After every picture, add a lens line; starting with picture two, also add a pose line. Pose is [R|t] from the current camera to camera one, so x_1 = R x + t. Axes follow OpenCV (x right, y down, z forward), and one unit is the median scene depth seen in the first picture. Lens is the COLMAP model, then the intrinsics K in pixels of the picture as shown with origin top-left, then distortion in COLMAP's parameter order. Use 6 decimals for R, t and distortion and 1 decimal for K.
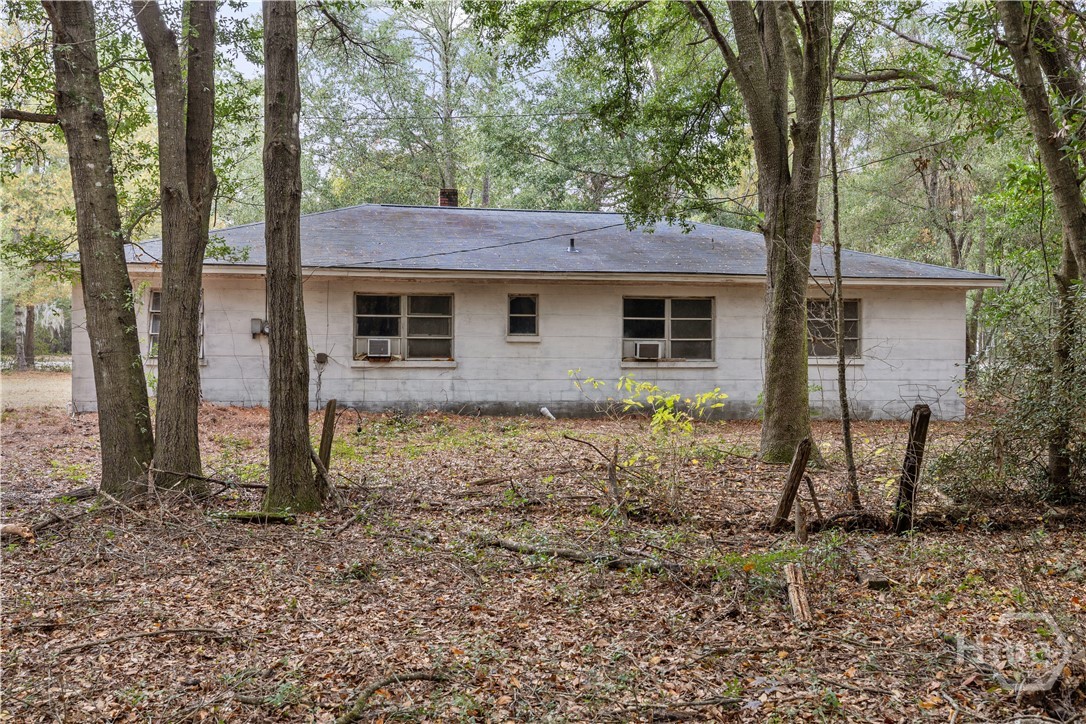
lens RADIAL K [[1109.6, 0, 543.6], [0, 1109.6, 358.9], [0, 0, 1]] dist [-0.006051, 0.000000]
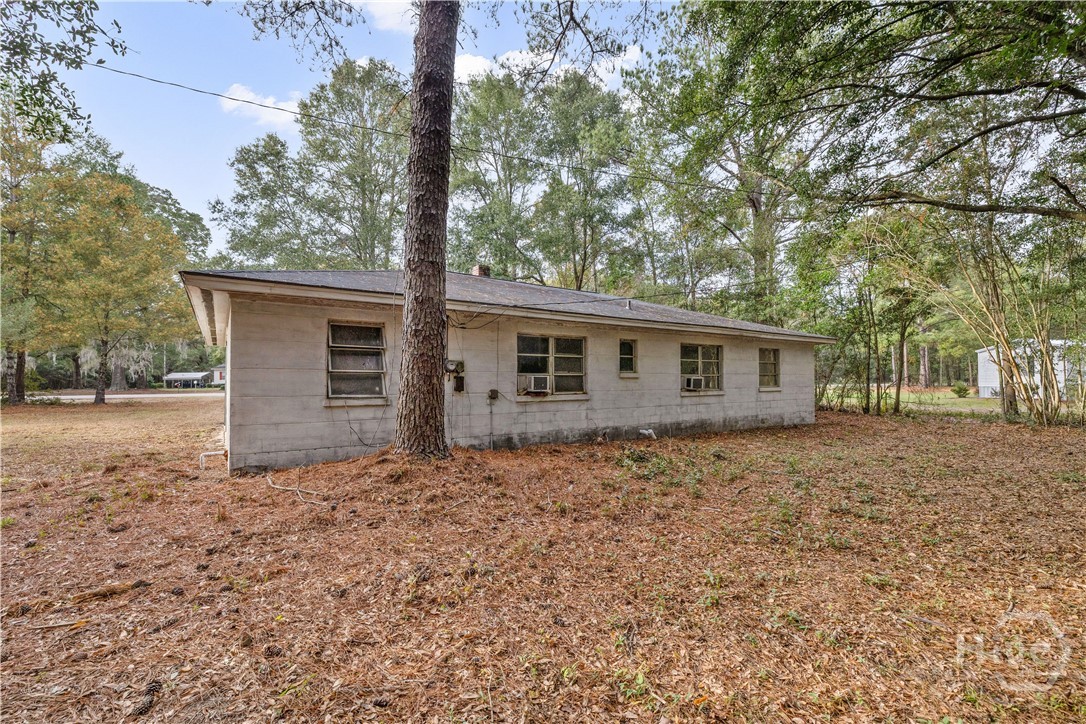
lens RADIAL K [[481.6, 0, 500.7], [0, 481.6, 371.2], [0, 0, 1]] dist [0.001686, 0.000093]
pose [[0.915599, -0.001910, 0.402089, -0.370947], [0.013519, 0.999570, -0.026036, -0.010349], [-0.401866, 0.029275, 0.915230, 0.568235]]
